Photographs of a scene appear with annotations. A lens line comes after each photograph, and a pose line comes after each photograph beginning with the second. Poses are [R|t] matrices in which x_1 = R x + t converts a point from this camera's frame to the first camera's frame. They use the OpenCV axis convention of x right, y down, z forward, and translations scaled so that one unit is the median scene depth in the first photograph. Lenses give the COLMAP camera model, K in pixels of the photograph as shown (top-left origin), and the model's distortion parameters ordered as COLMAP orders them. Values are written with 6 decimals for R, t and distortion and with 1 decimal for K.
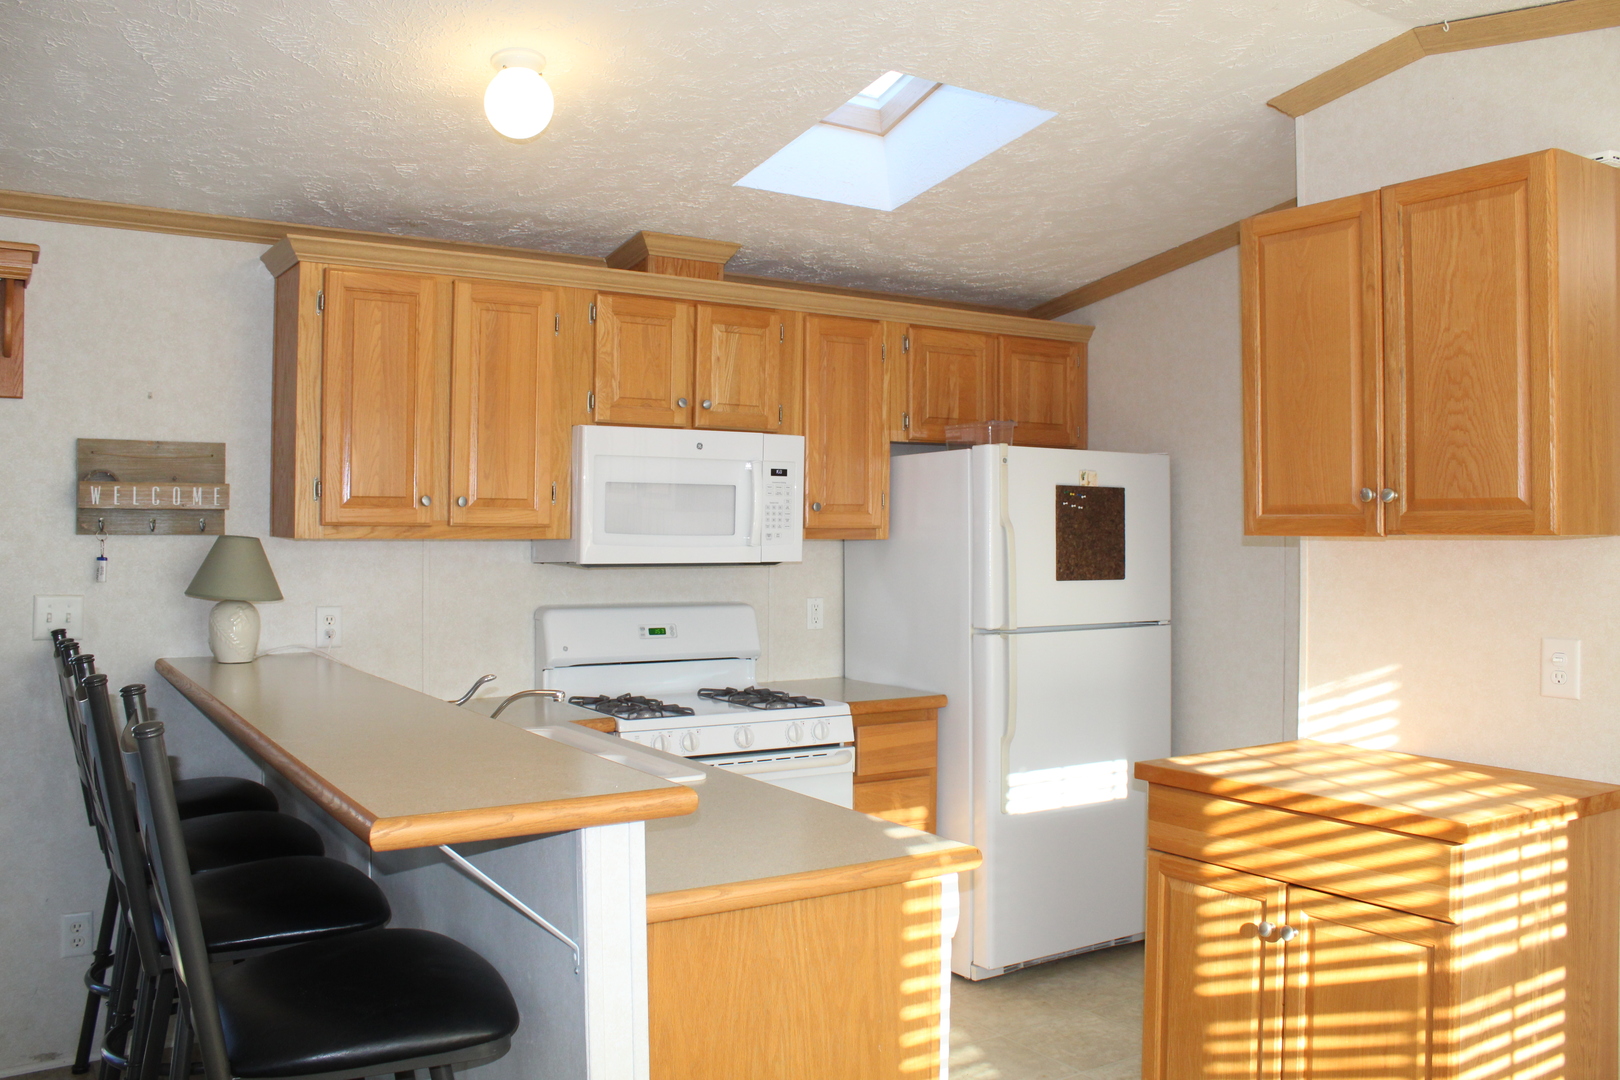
lens RADIAL K [[1330.2, 0, 804.3], [0, 1330.2, 532.9], [0, 0, 1]] dist [-0.171318, 0.146615]
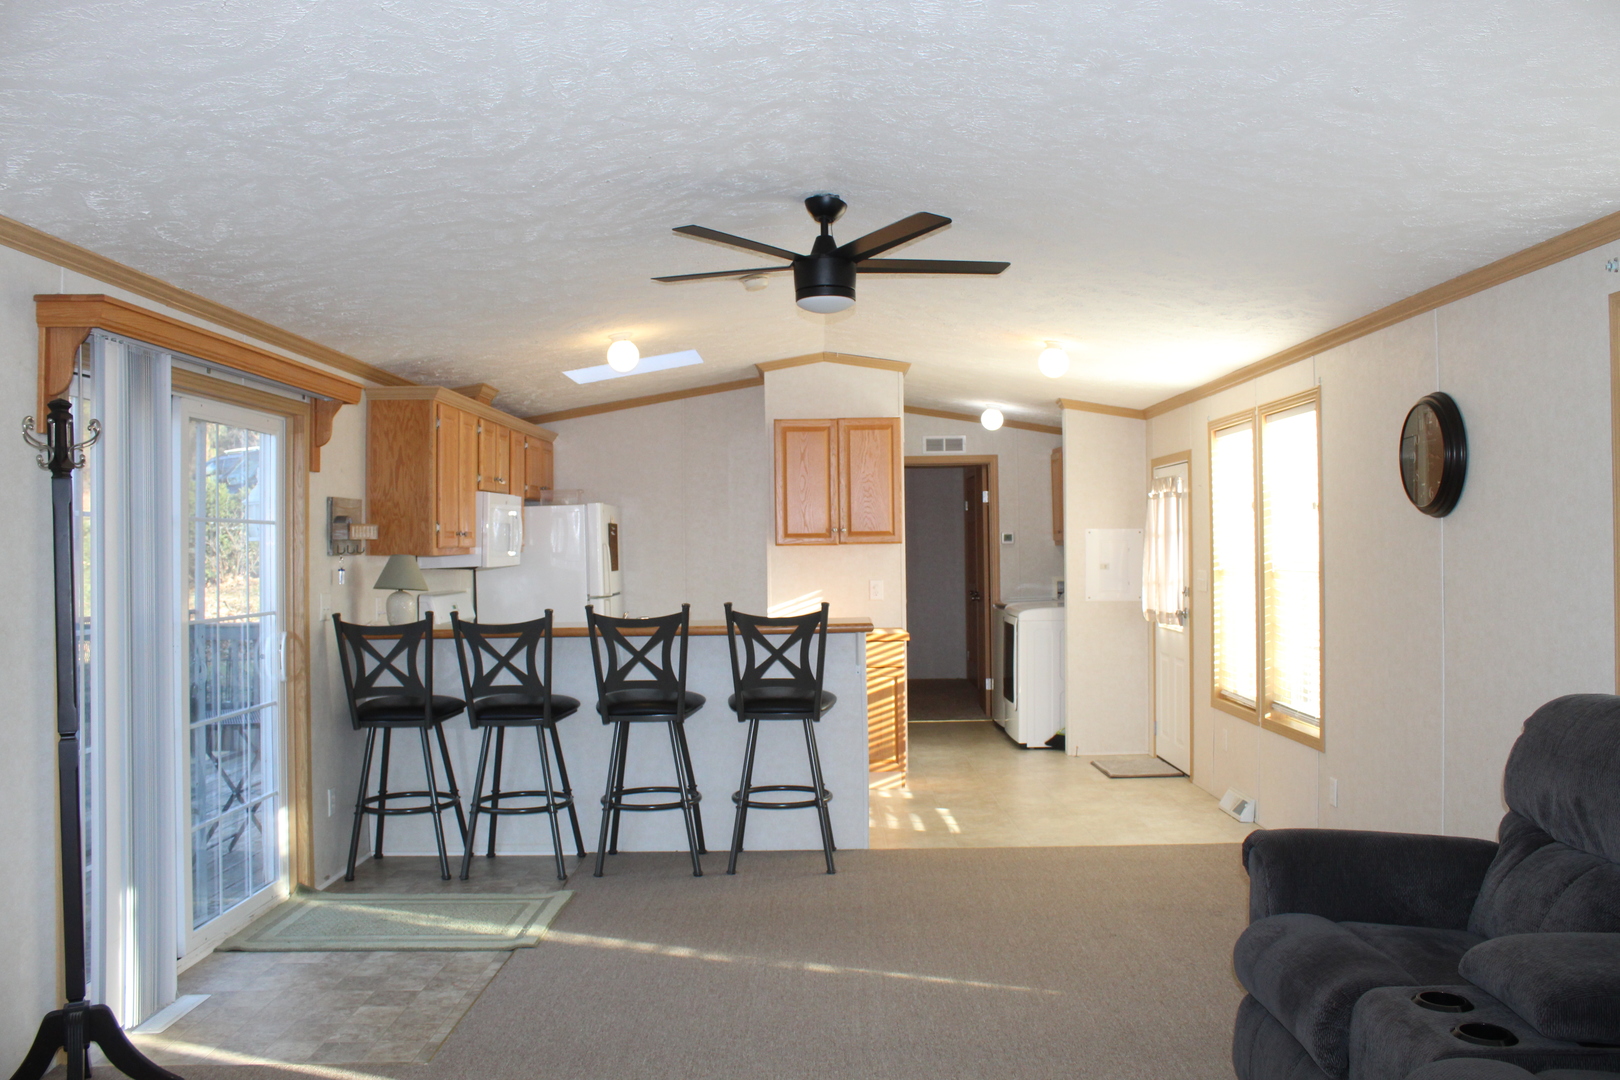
lens RADIAL K [[1330.2, 0, 804.3], [0, 1330.2, 532.9], [0, 0, 1]] dist [-0.171318, 0.146615]
pose [[0.547628, -0.007057, 0.836692, -1.567306], [0.016720, 0.999857, -0.002510, -0.012748], [-0.836555, 0.015364, 0.547668, -0.399998]]
